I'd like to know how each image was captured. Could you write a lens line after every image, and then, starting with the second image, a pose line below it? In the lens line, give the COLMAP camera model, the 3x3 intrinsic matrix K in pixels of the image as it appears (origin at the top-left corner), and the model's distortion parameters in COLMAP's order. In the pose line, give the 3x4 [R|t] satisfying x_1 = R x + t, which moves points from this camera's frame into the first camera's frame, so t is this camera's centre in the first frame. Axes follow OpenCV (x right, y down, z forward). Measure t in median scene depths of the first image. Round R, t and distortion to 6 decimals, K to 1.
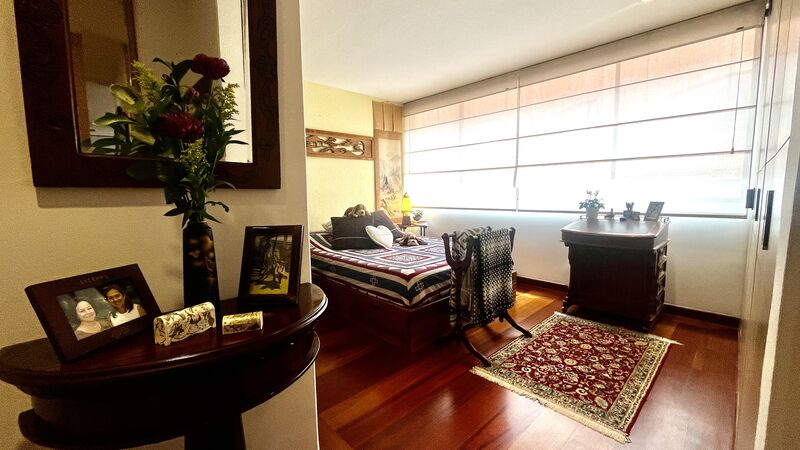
lens RADIAL K [[327.5, 0, 400.4], [0, 327.5, 222.6], [0, 0, 1]] dist [-0.001334, -0.000473]
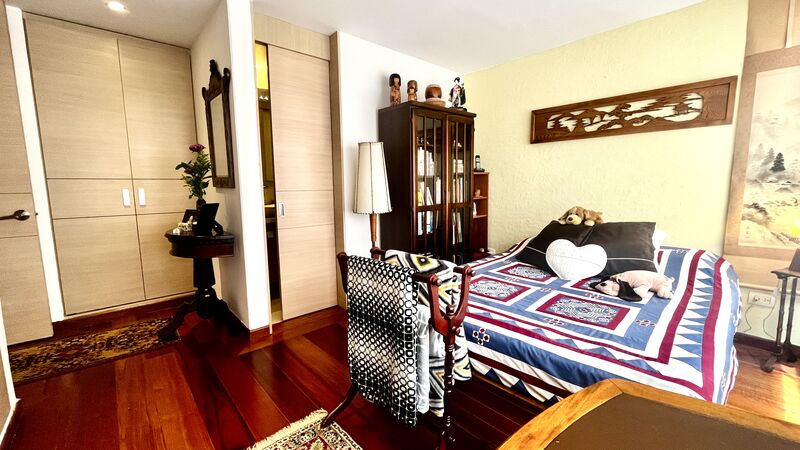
lens RADIAL K [[327.5, 0, 401.0], [0, 327.5, 224.9], [0, 0, 1]] dist [-0.001334, -0.000473]
pose [[-0.024273, 0.134836, -0.990571, 0.462106], [-0.089265, 0.986612, 0.136485, -0.066289], [0.995712, 0.091736, -0.011912, 0.557899]]
